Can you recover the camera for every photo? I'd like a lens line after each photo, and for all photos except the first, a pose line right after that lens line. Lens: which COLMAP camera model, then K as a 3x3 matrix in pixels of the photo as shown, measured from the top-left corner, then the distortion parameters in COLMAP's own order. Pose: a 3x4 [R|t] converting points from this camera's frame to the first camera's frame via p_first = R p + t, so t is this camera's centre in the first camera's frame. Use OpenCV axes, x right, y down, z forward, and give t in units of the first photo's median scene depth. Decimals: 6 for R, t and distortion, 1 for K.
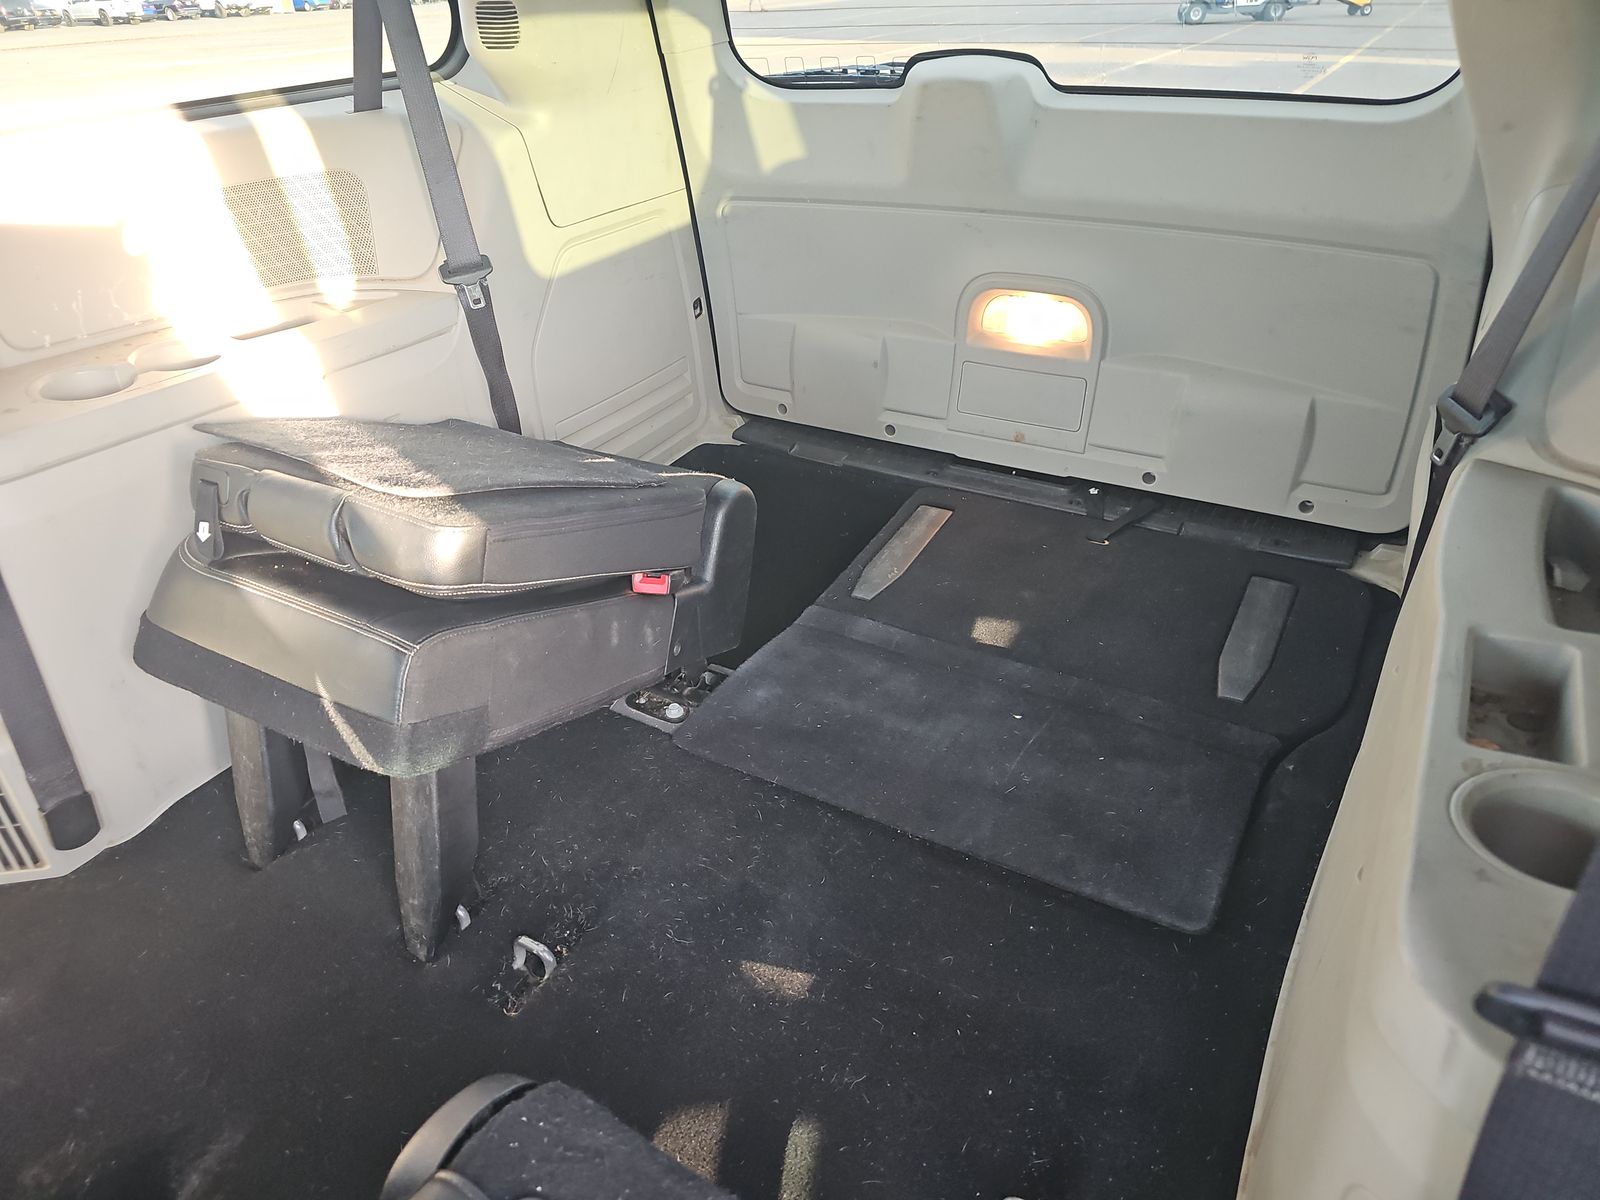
lens RADIAL K [[1049.9, 0, 800.0], [0, 1049.9, 600.0], [0, 0, 1]] dist [0.007972, -0.000691]
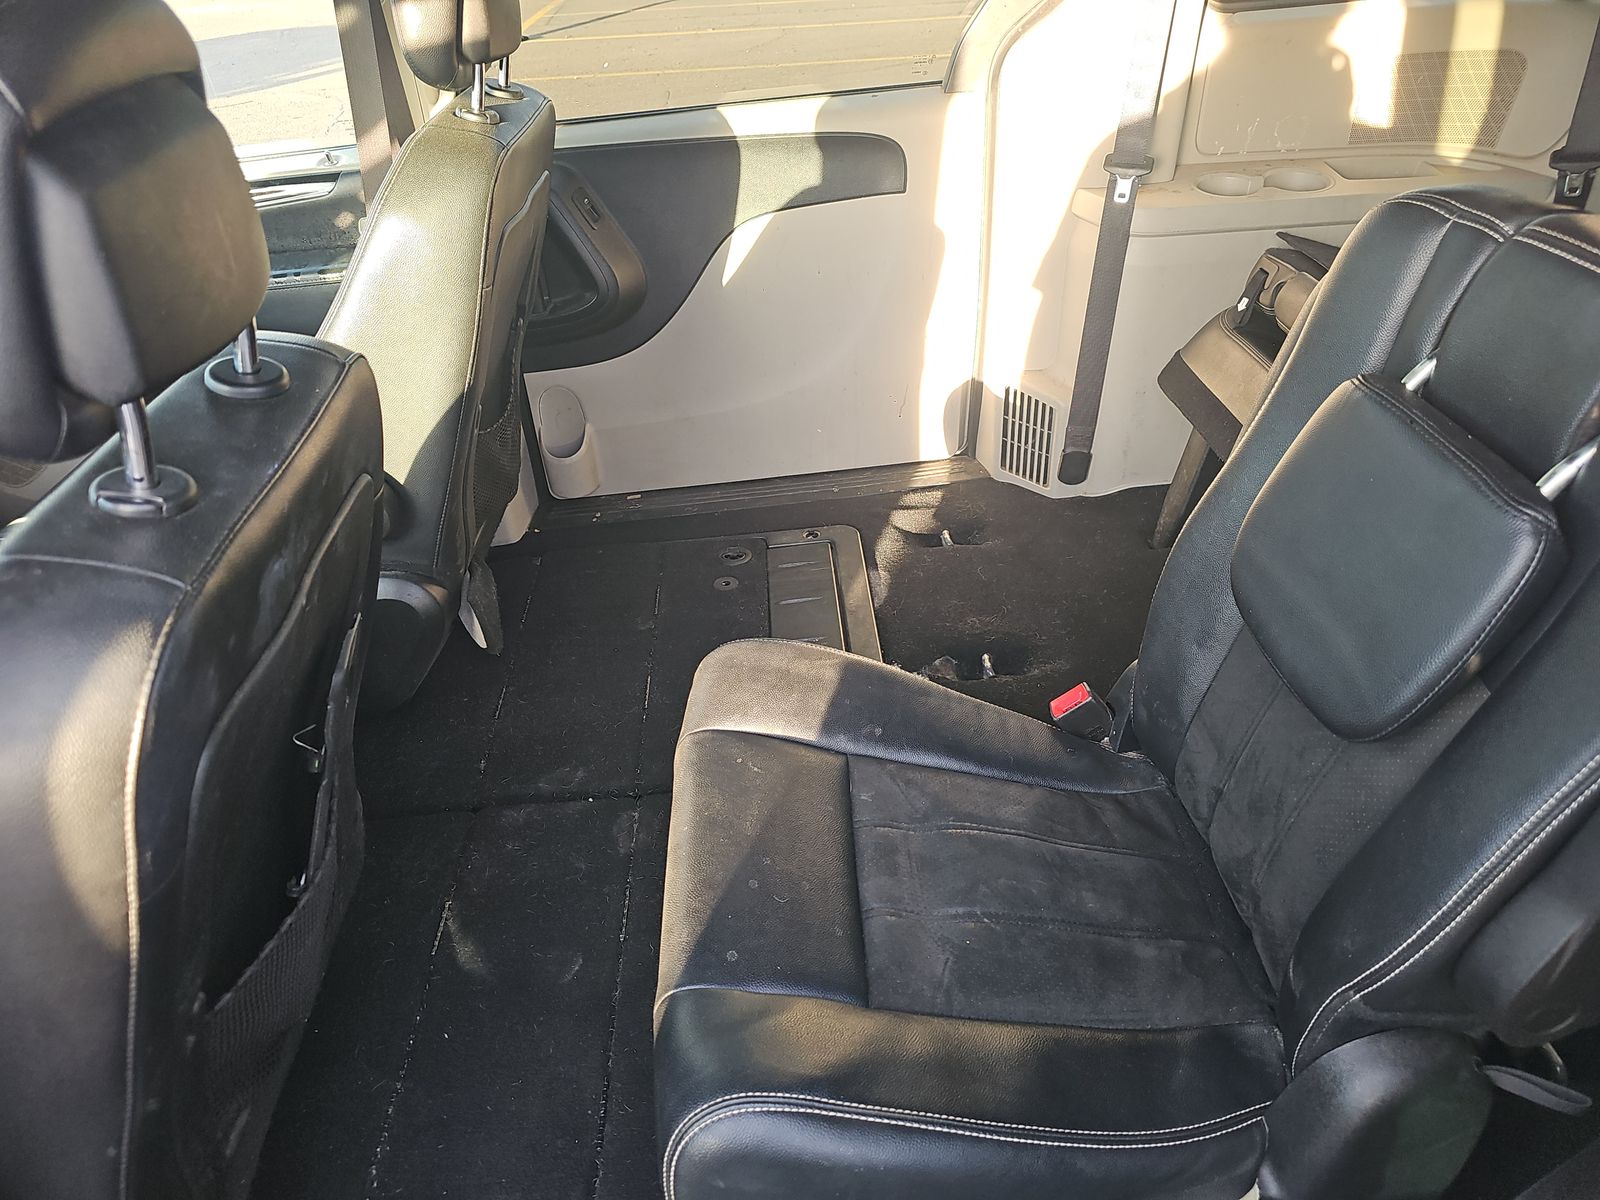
lens RADIAL K [[1049.9, 0, 800.0], [0, 1049.9, 600.0], [0, 0, 1]] dist [0.007972, -0.000691]
pose [[0.553068, 0.473956, -0.685187, 0.225298], [-0.393092, 0.873571, 0.286970, 0.095329], [0.734571, 0.110628, 0.669453, -0.292085]]
